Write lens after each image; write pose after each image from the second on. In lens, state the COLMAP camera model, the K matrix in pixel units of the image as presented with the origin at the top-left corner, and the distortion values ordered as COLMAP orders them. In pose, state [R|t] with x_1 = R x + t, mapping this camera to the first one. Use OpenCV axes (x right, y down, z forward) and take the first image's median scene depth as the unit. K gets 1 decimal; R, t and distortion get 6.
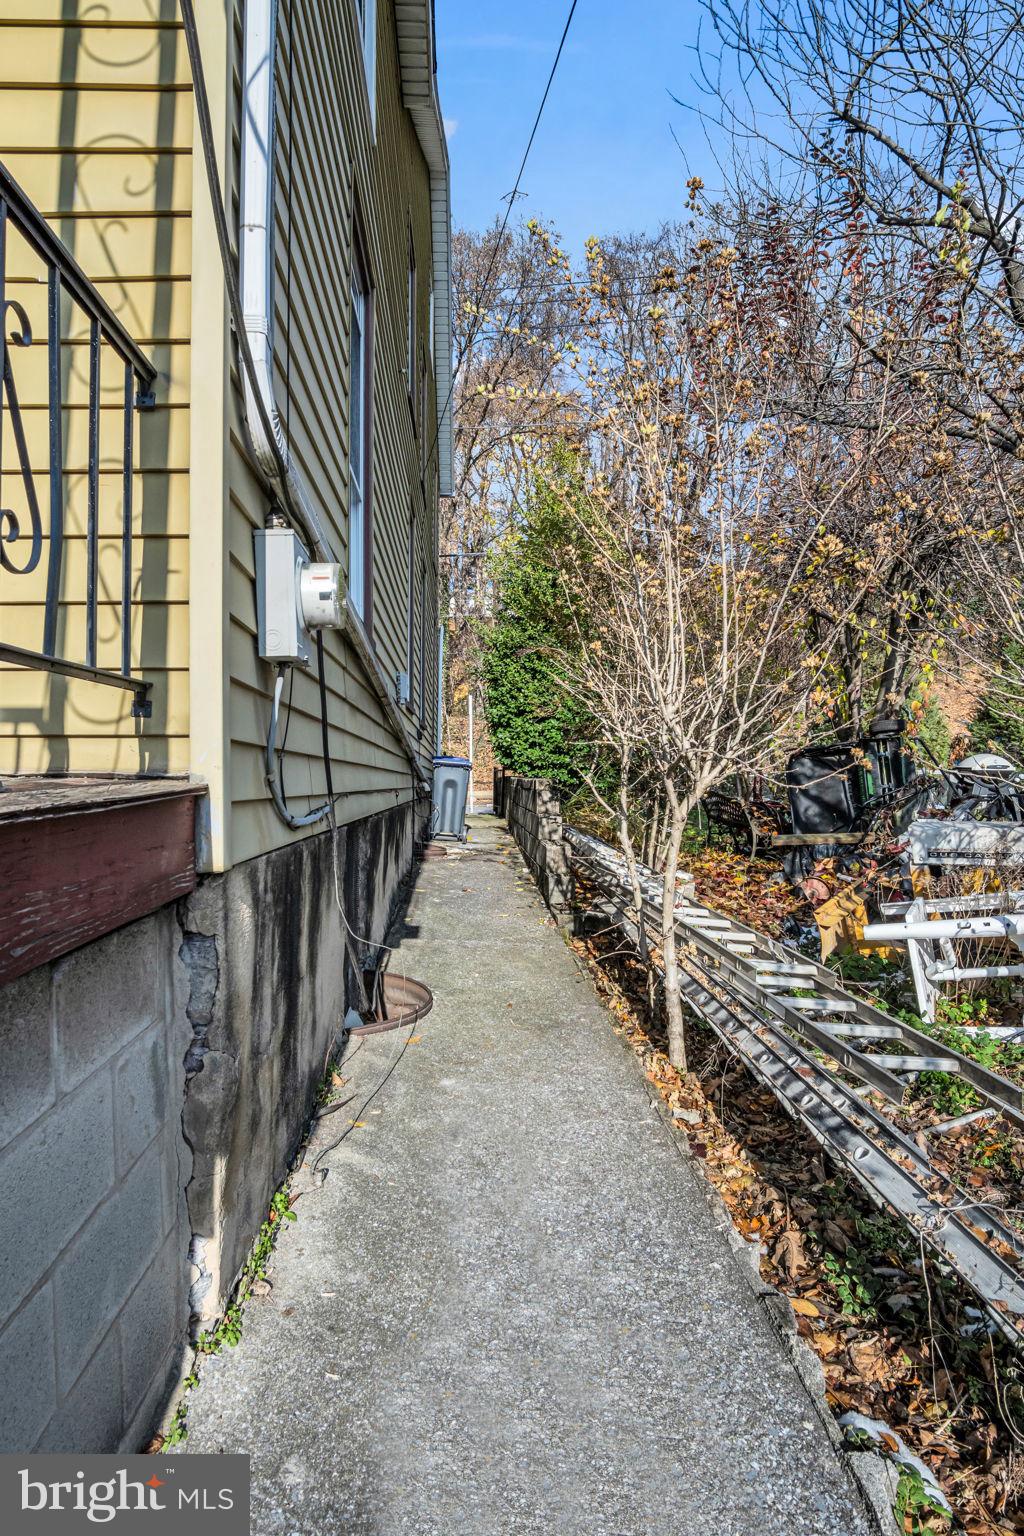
lens RADIAL K [[842.4, 0, 504.8], [0, 842.4, 771.8], [0, 0, 1]] dist [-0.023465, 0.000688]
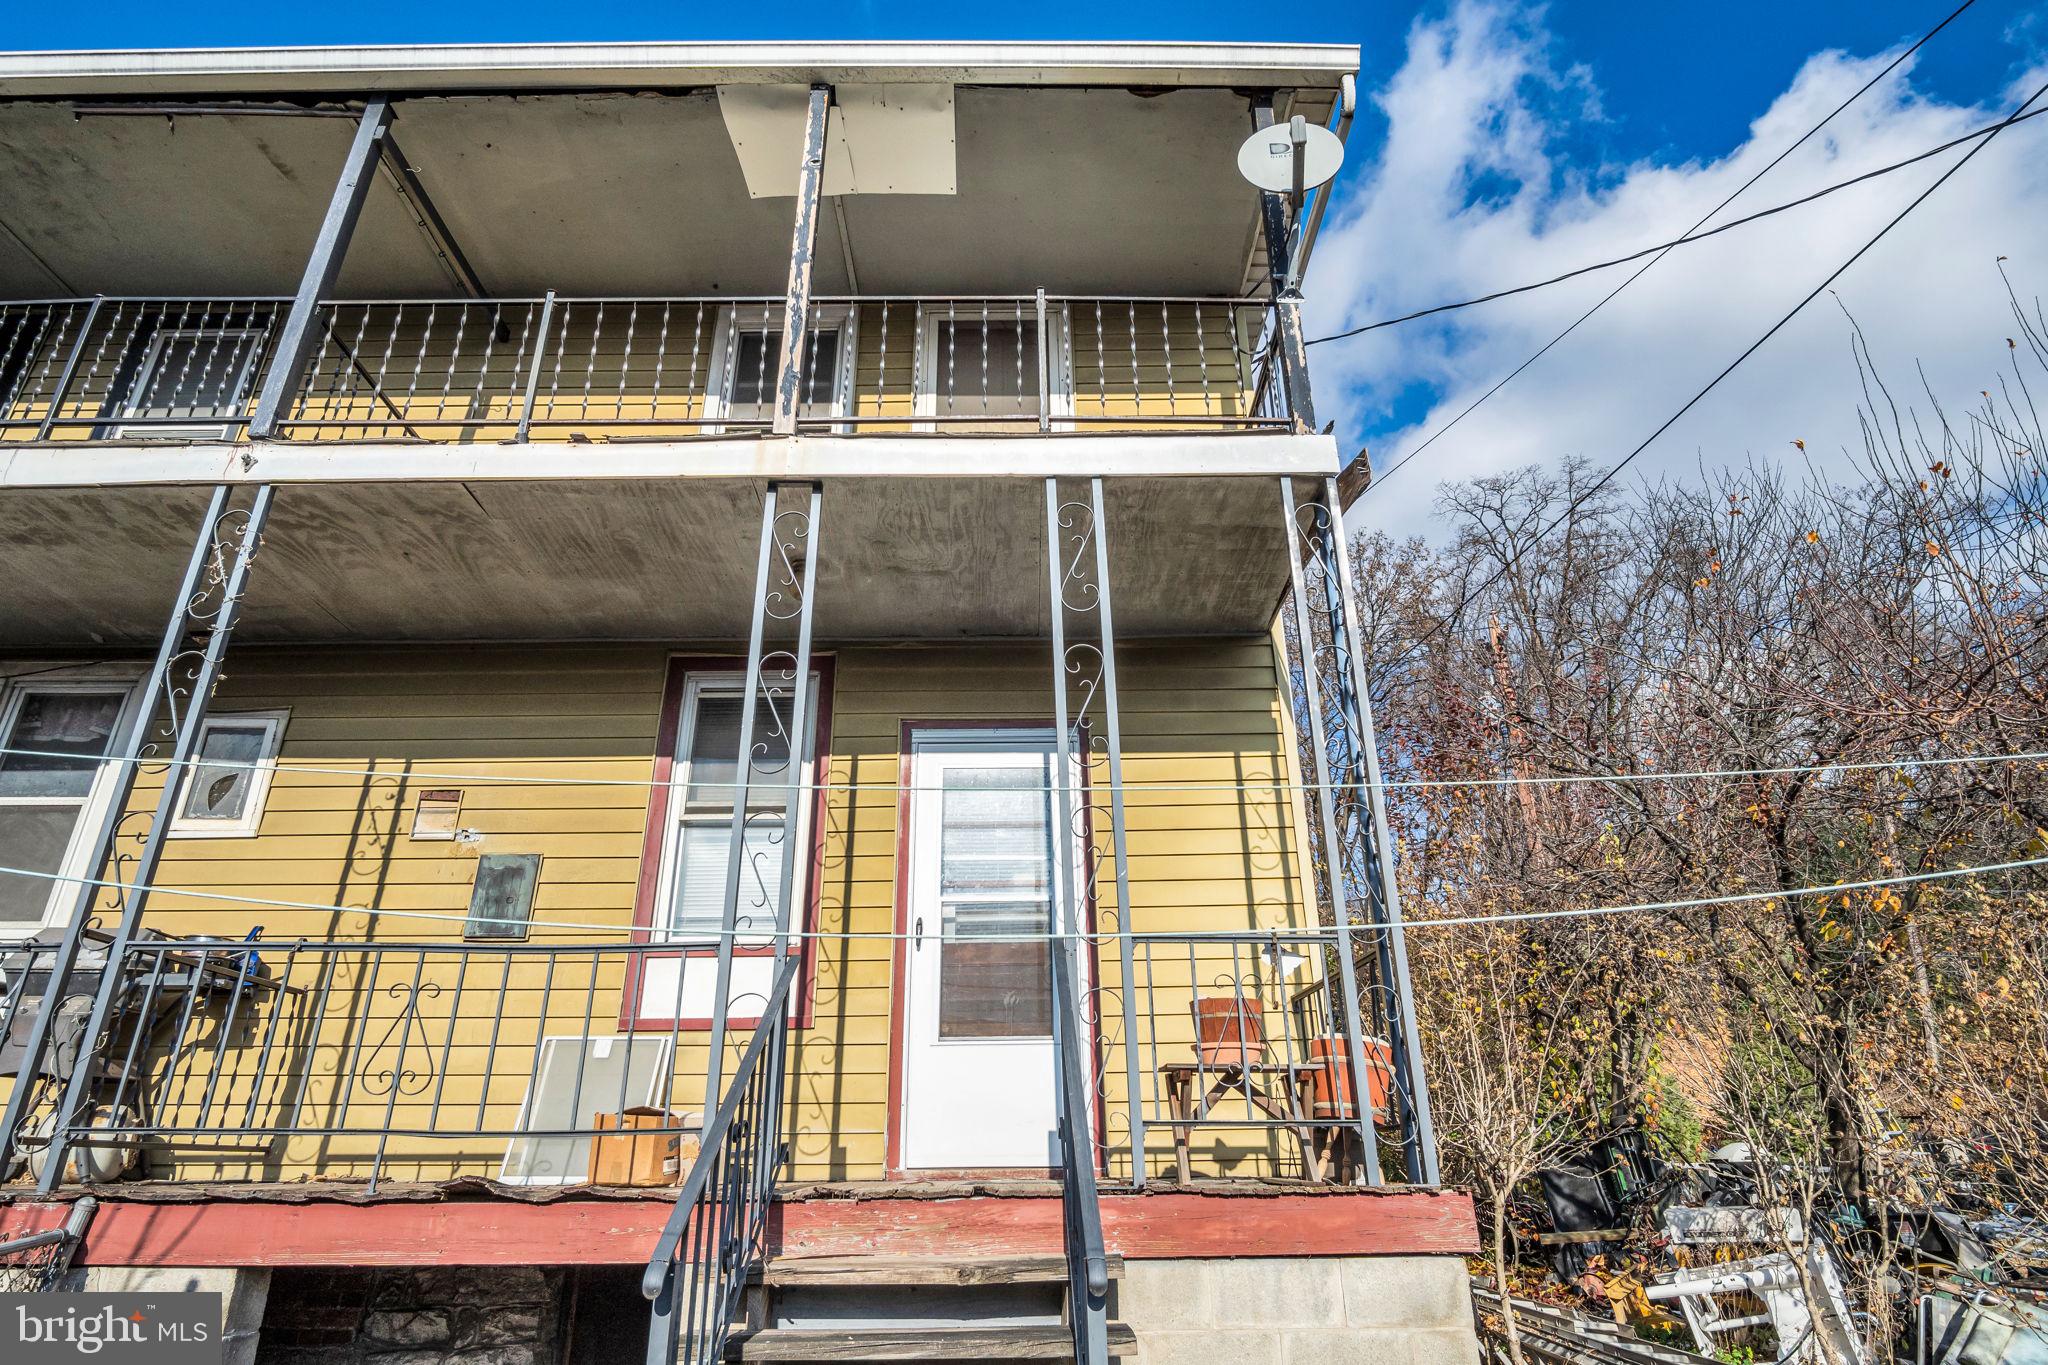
lens RADIAL K [[1099.9, 0, 1022.4], [0, 1099.9, 705.1], [0, 0, 1]] dist [-0.023929, 0.001674]
pose [[0.998672, -0.031927, -0.040442, -0.270164], [0.013274, 0.917816, -0.396783, -0.001057], [0.049786, 0.395719, 0.917021, -0.584876]]
